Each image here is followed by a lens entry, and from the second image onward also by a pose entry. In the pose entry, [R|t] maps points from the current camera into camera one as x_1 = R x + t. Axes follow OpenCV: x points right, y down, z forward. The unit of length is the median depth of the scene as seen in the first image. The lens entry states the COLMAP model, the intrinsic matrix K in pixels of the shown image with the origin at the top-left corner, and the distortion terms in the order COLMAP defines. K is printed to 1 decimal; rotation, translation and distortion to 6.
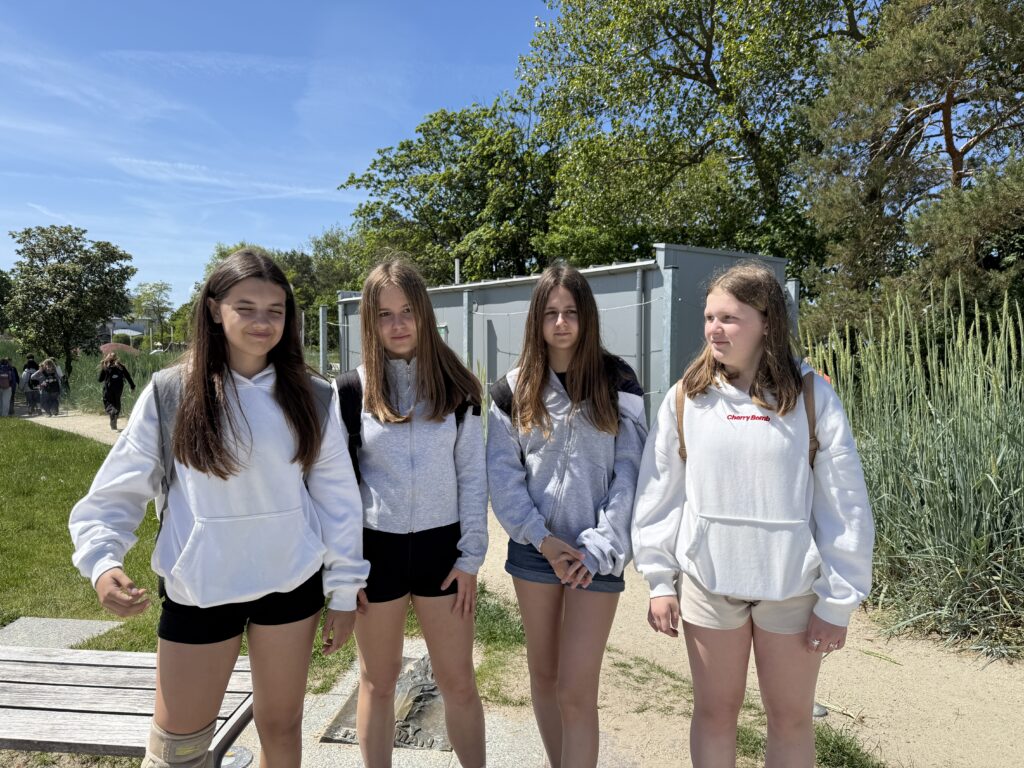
lens RADIAL K [[725.0, 0, 503.1], [0, 725.0, 385.1], [0, 0, 1]] dist [0.034095, -0.039598]
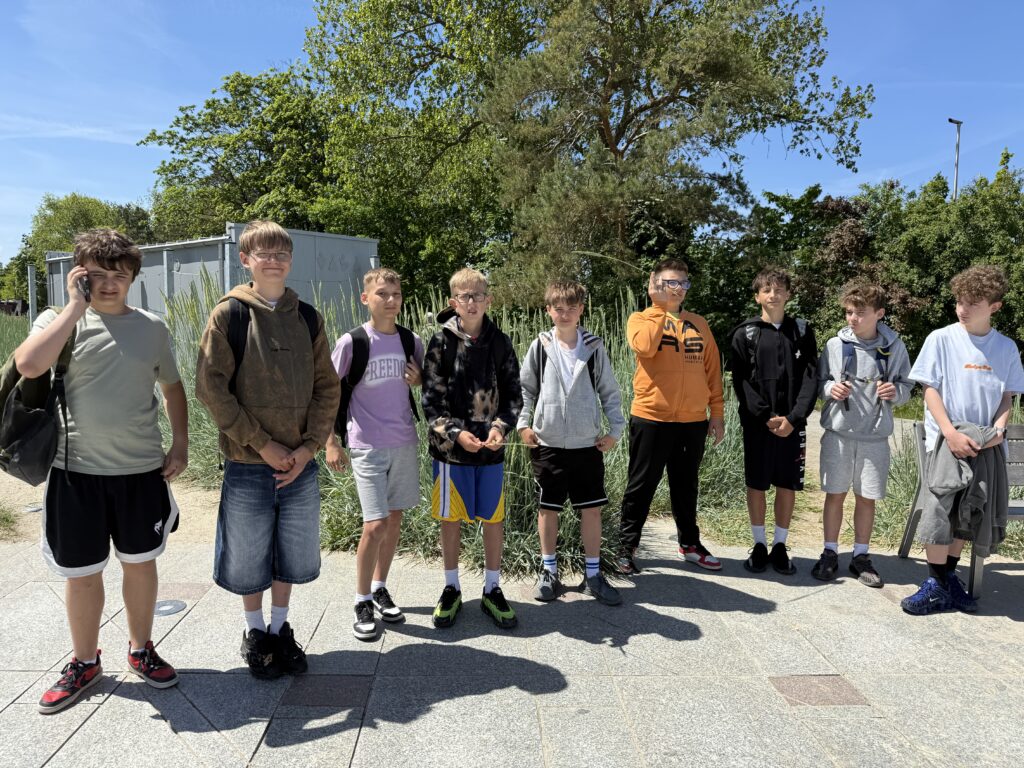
lens RADIAL K [[725.0, 0, 491.0], [0, 725.0, 379.6], [0, 0, 1]] dist [0.034095, -0.039598]
pose [[0.987585, 0.004290, 0.157026, 0.134966], [-0.010690, 0.999145, 0.039934, 0.005203], [-0.156720, -0.041116, 0.986787, -0.092923]]
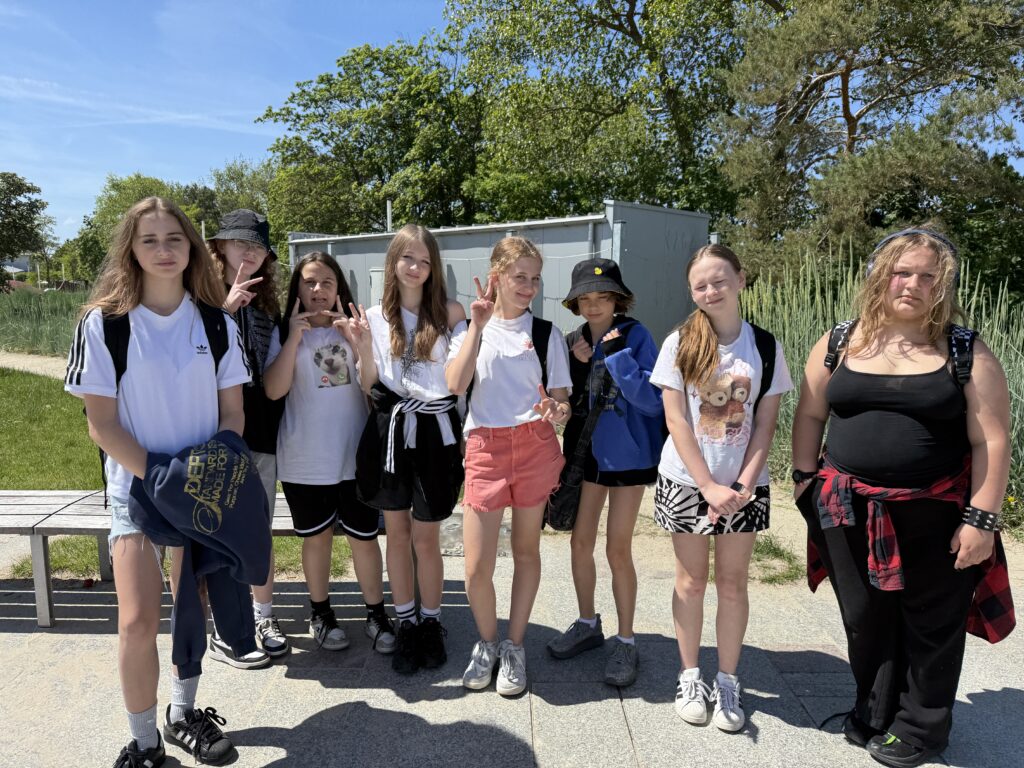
lens RADIAL K [[725.0, 0, 513.4], [0, 725.0, 382.6], [0, 0, 1]] dist [0.034095, -0.039598]
pose [[0.991000, -0.006603, 0.133697, -0.026798], [-0.003435, 0.997199, 0.074712, 0.001875], [-0.133816, -0.074498, 0.988202, -0.038975]]
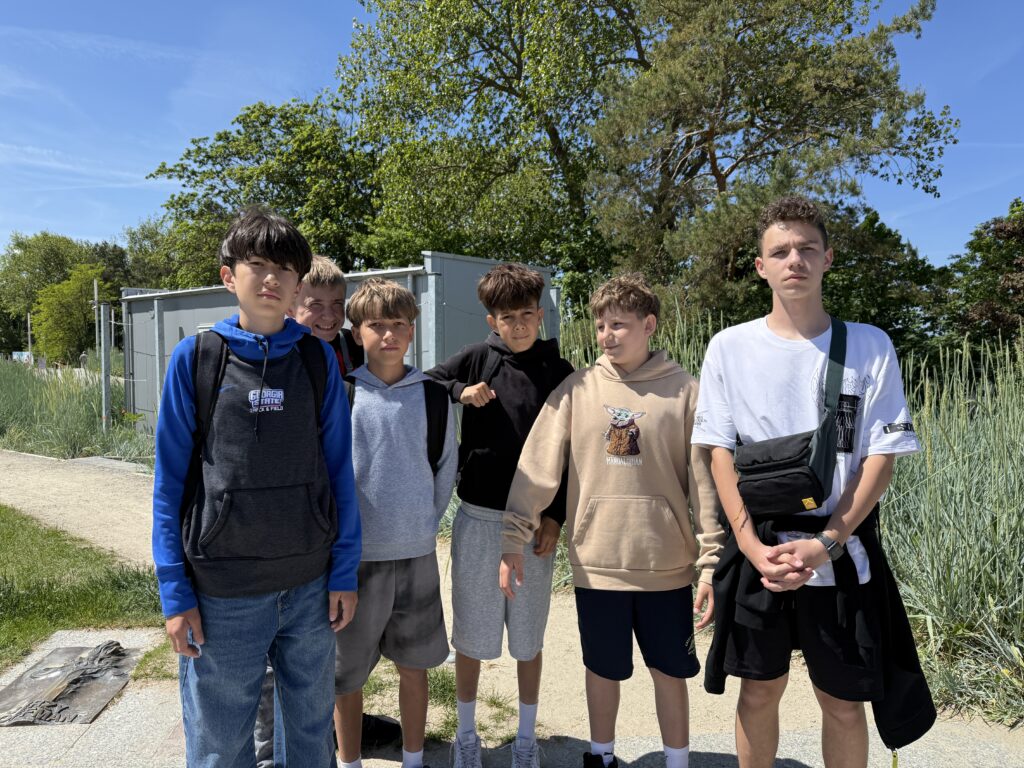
lens RADIAL K [[725.0, 0, 507.1], [0, 725.0, 378.3], [0, 0, 1]] dist [0.034095, -0.039598]
pose [[0.976309, -0.010902, 0.216104, 0.029797], [0.012761, 0.999893, -0.007208, 0.000444], [-0.216002, 0.009795, 0.976344, -0.019632]]
